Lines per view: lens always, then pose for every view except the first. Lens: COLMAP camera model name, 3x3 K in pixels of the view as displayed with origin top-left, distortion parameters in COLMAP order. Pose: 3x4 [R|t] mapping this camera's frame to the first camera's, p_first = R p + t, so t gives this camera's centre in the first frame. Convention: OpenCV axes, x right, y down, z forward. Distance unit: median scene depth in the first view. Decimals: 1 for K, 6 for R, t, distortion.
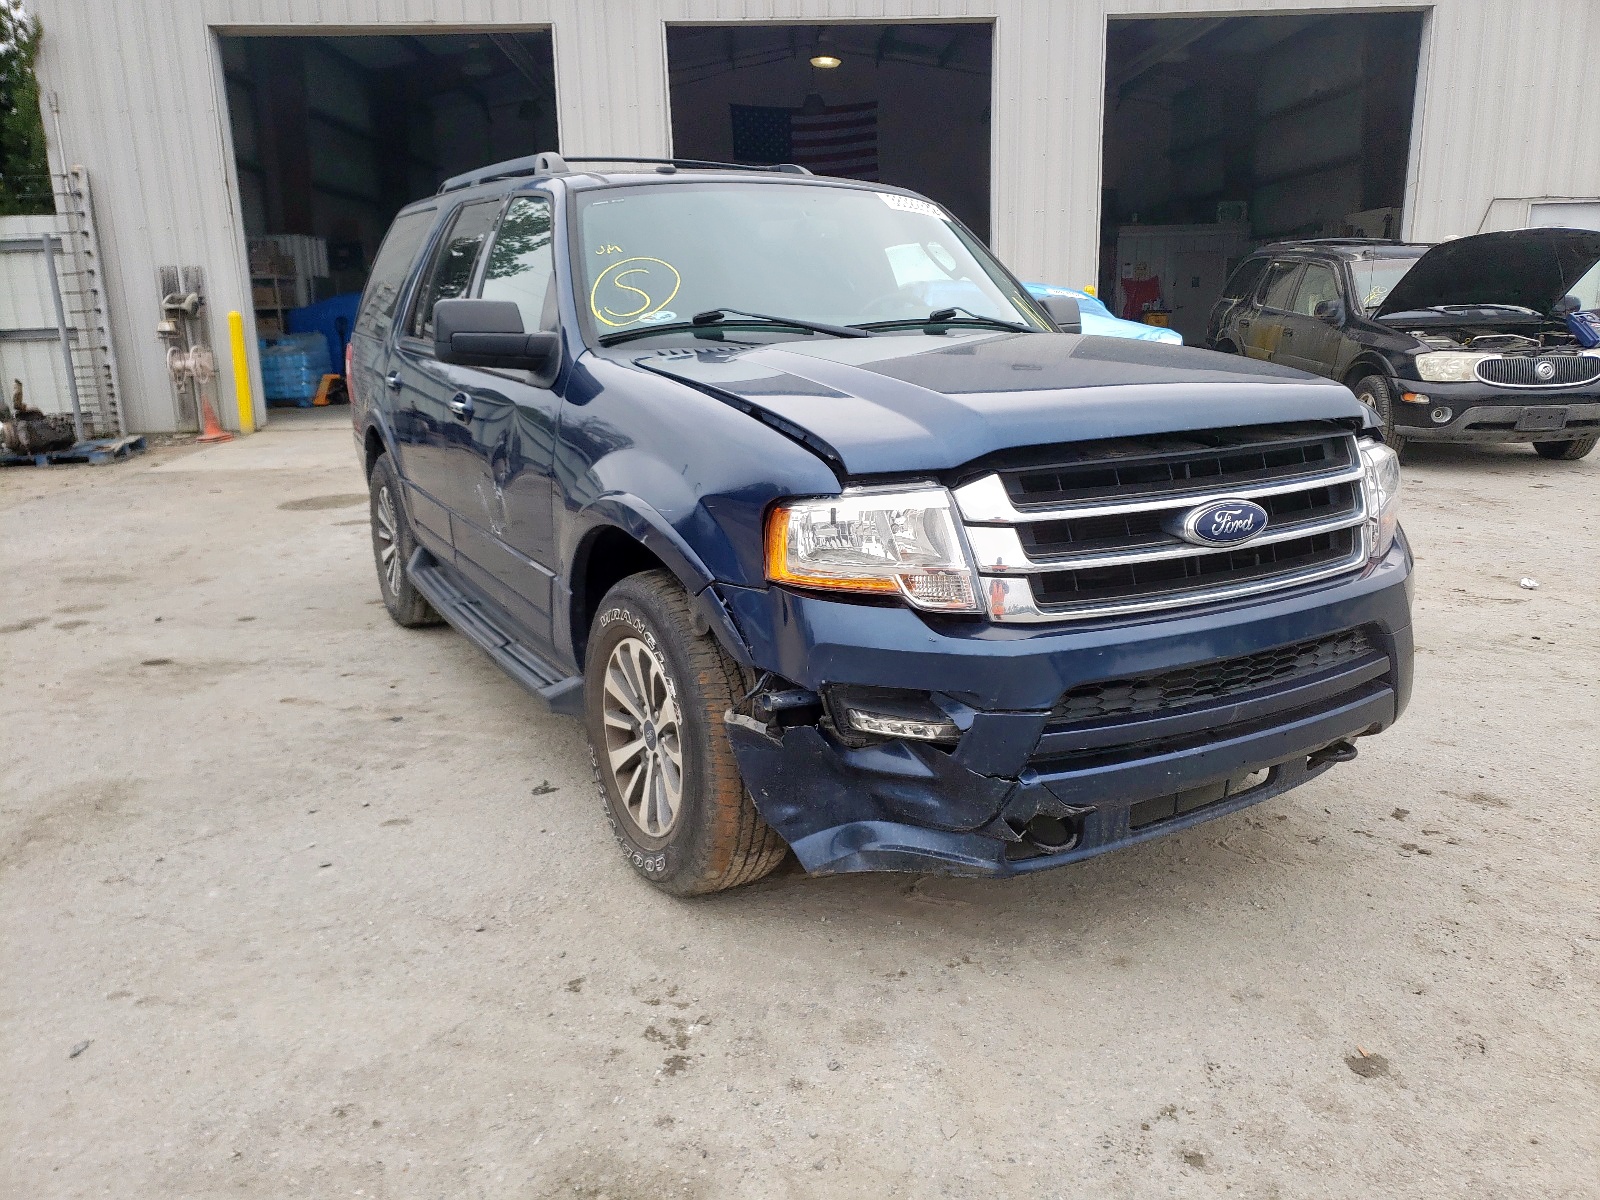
lens RADIAL K [[1226.1, 0, 752.5], [0, 1226.1, 608.3], [0, 0, 1]] dist [0.064638, -0.104543]
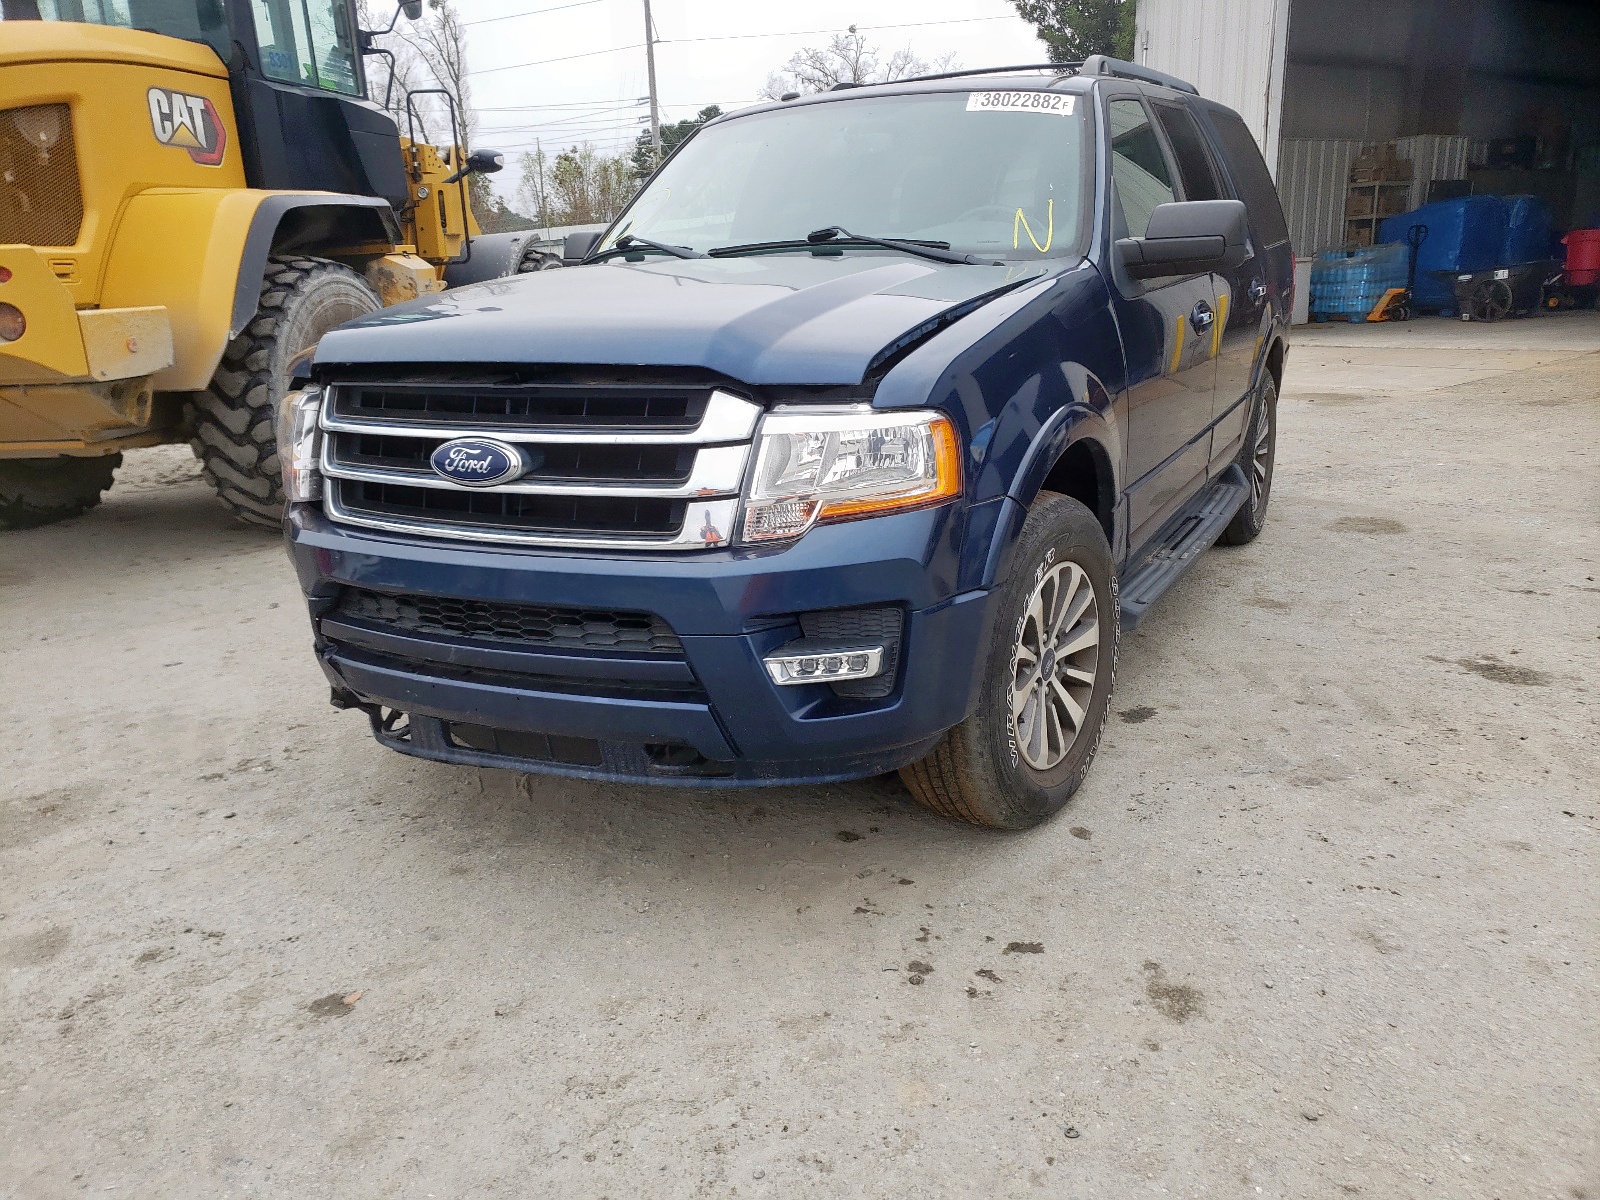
lens RADIAL K [[1228.5, 0, 800.0], [0, 1228.5, 600.0], [0, 0, 1]] dist [0.032504, 0.000446]
pose [[0.553061, 0.214700, -0.805002, 1.323004], [-0.164351, 0.975354, 0.147220, -0.147220], [0.816770, 0.050881, 0.574716, 0.658139]]
